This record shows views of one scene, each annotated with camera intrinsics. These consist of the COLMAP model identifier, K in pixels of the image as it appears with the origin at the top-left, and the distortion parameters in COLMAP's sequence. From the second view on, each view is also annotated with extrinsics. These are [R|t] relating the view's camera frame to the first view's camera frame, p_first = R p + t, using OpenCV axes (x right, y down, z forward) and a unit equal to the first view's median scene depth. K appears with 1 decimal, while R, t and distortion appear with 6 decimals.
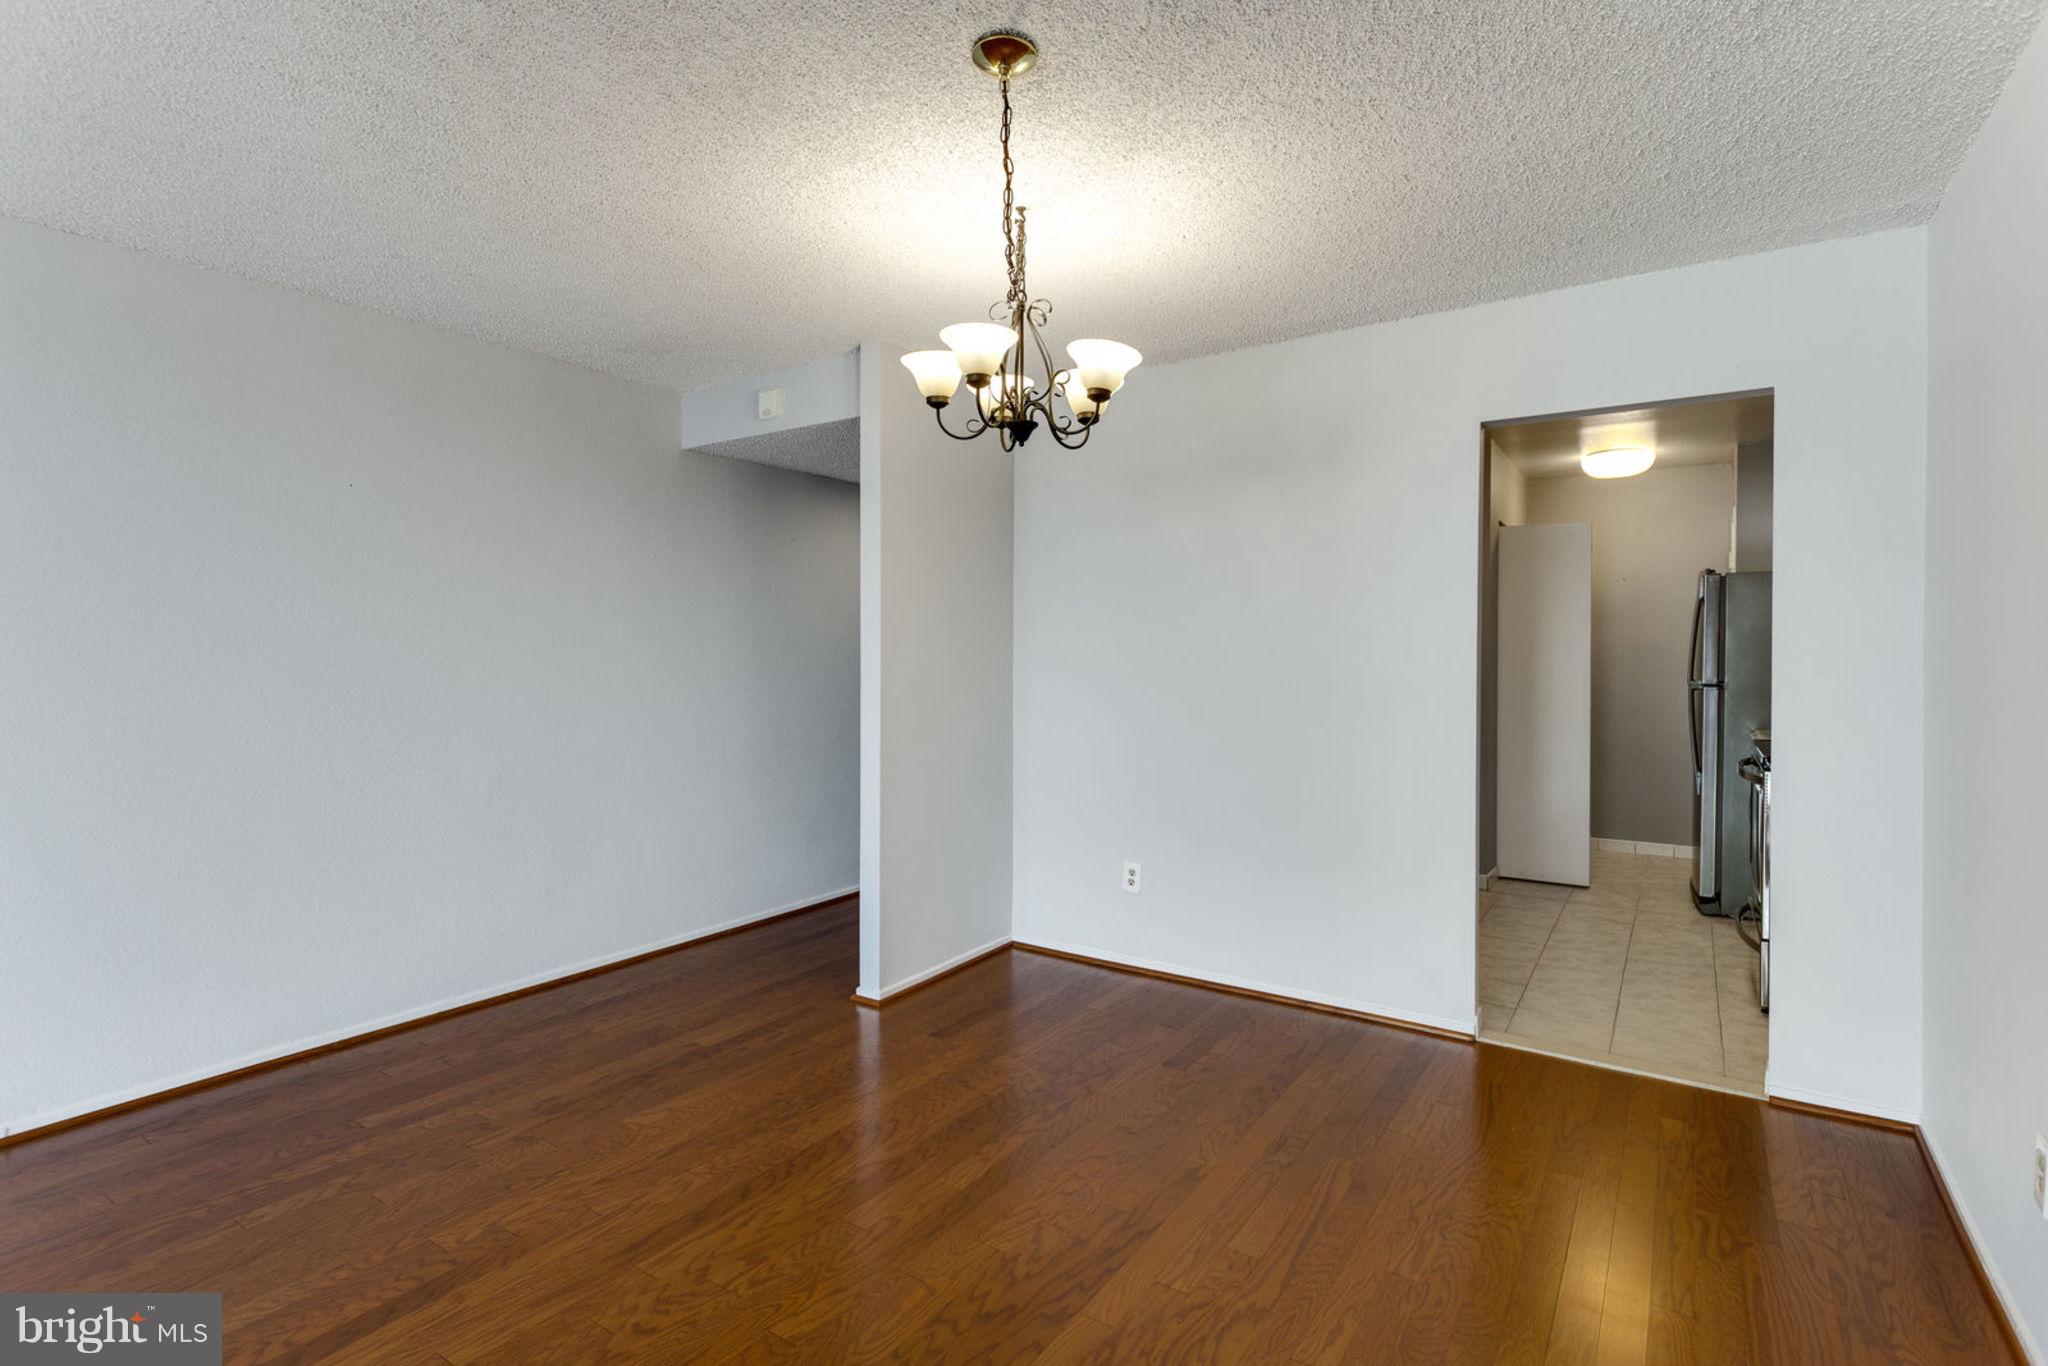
lens RADIAL K [[978.1, 0, 1024.5], [0, 978.1, 664.3], [0, 0, 1]] dist [0.012165, -0.007471]
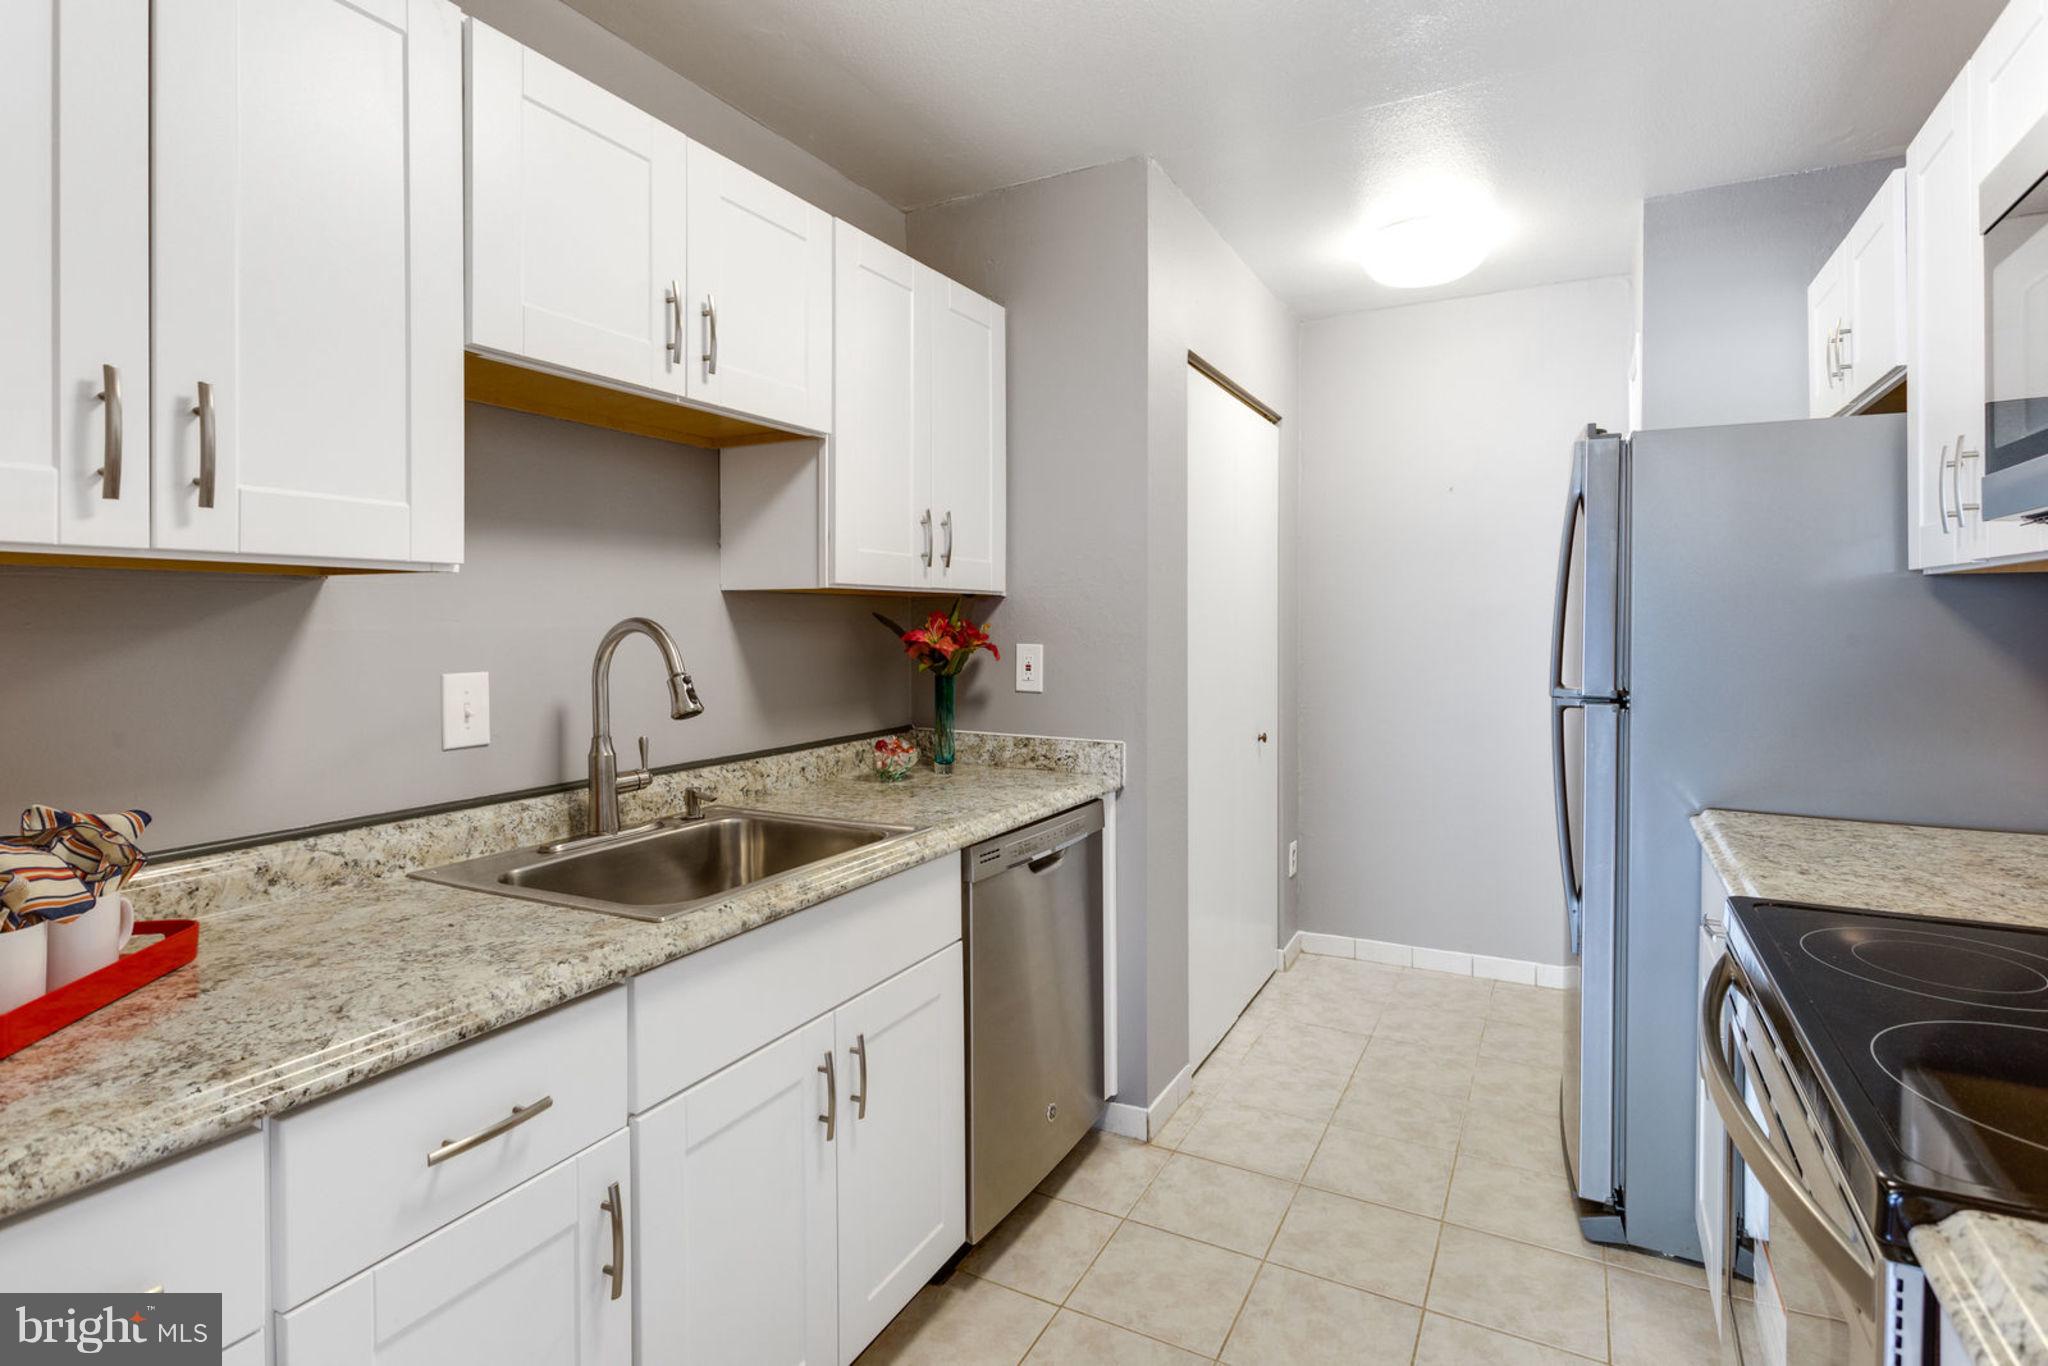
lens RADIAL K [[978.1, 0, 1033.4], [0, 978.1, 629.8], [0, 0, 1]] dist [0.012165, -0.007471]
pose [[0.995644, -0.007894, 0.092901, 0.569874], [0.007856, 0.999969, 0.000770, -0.014781], [-0.092904, -0.000037, 0.995675, 0.822602]]
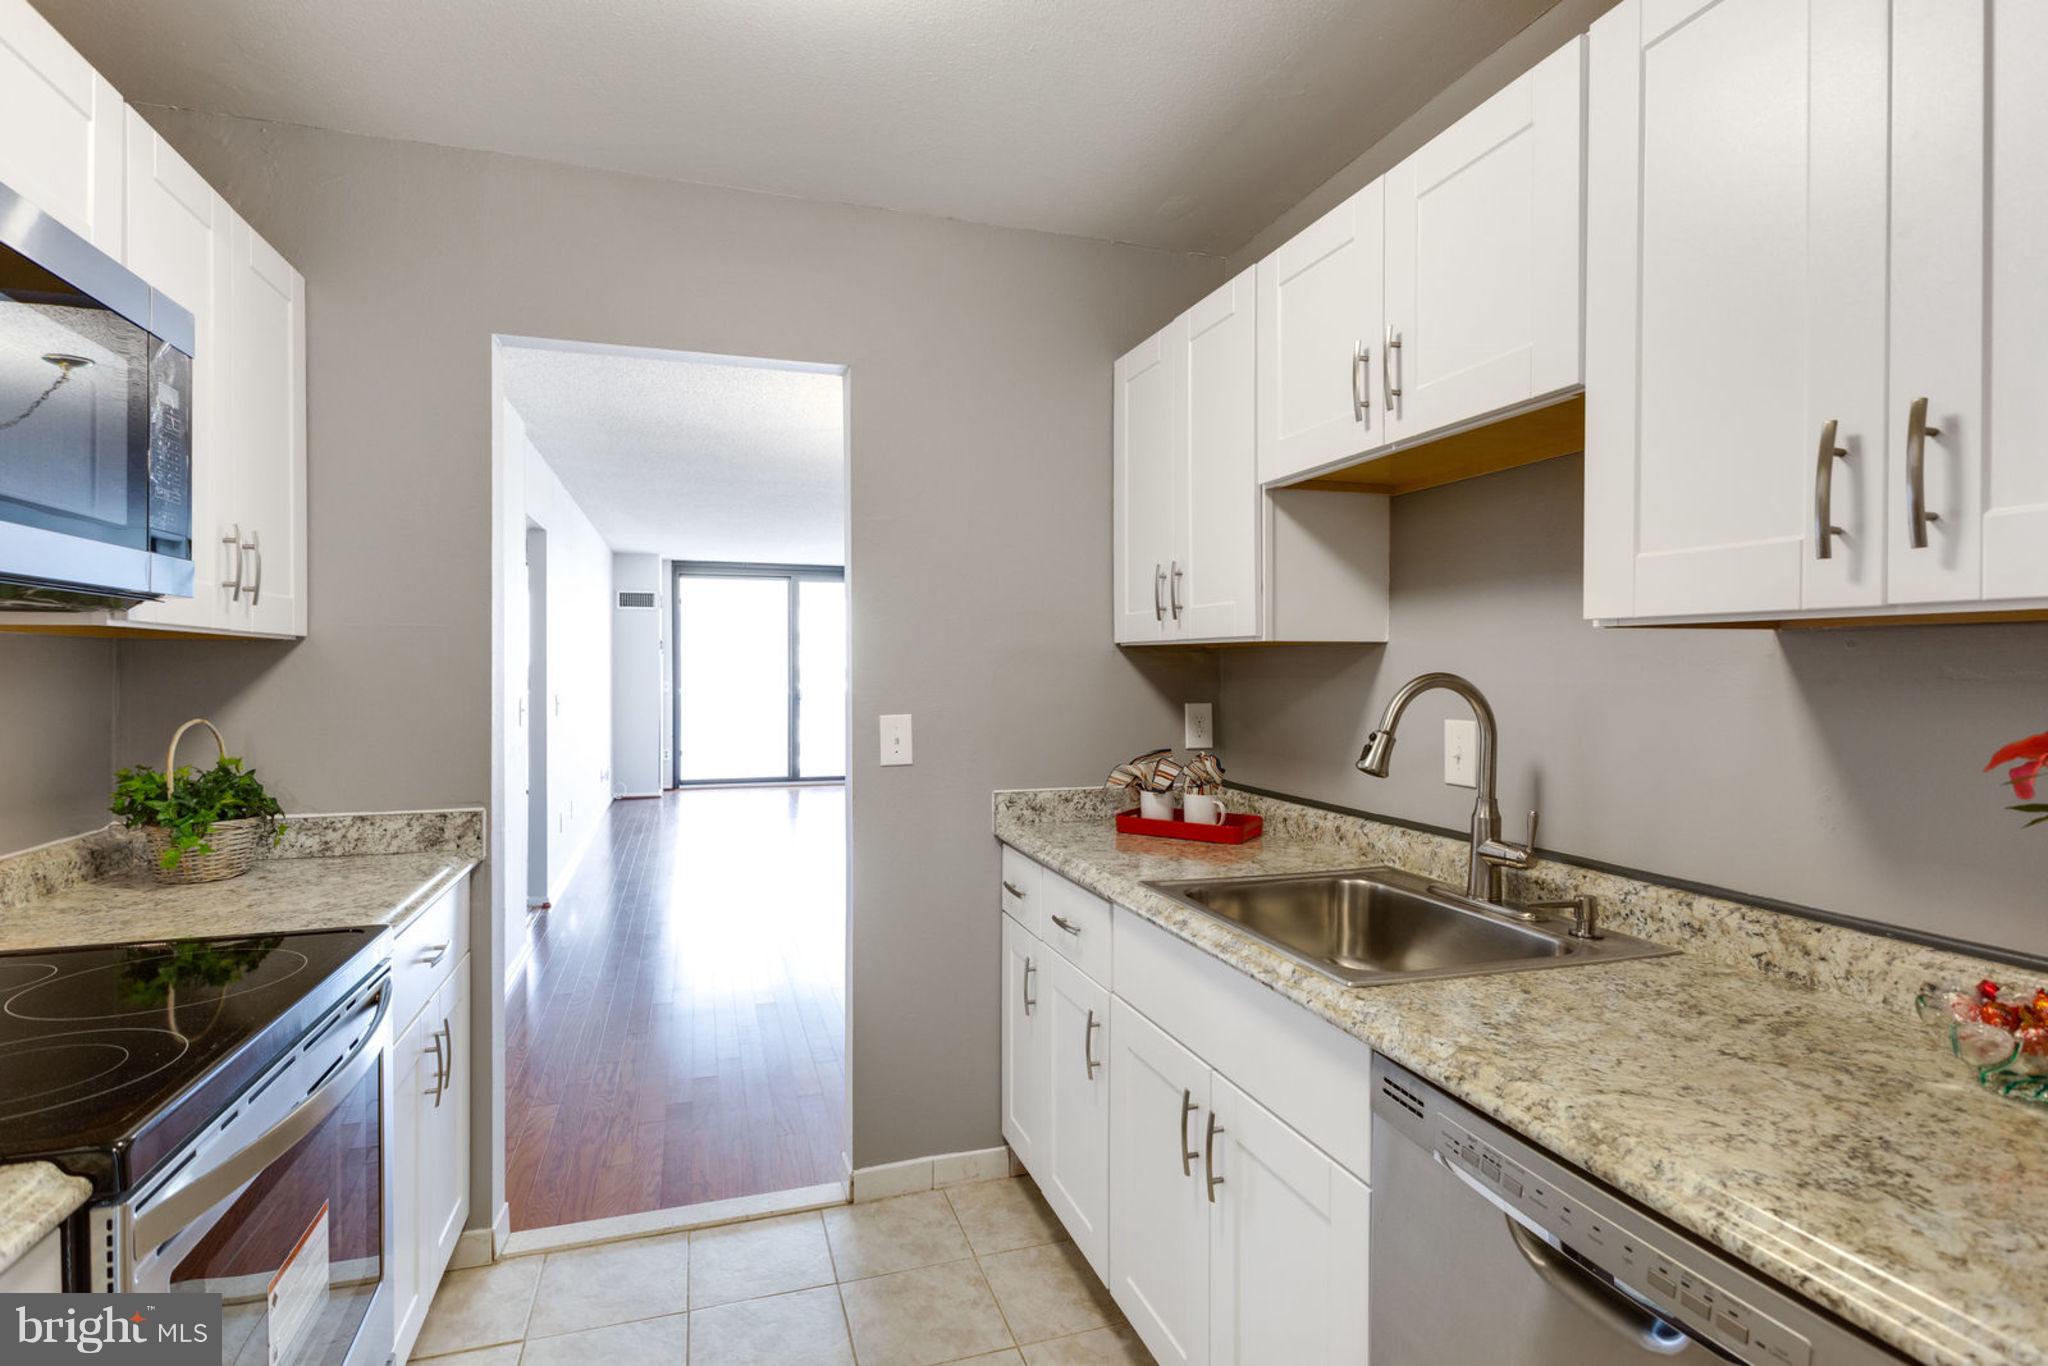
lens RADIAL K [[978.1, 0, 1011.1], [0, 978.1, 678.0], [0, 0, 1]] dist [0.012165, -0.007471]
pose [[-0.617745, 0.006195, -0.786354, 0.937464], [-0.011327, 0.999795, 0.016775, -0.025799], [0.786297, 0.019270, -0.617548, 1.496046]]
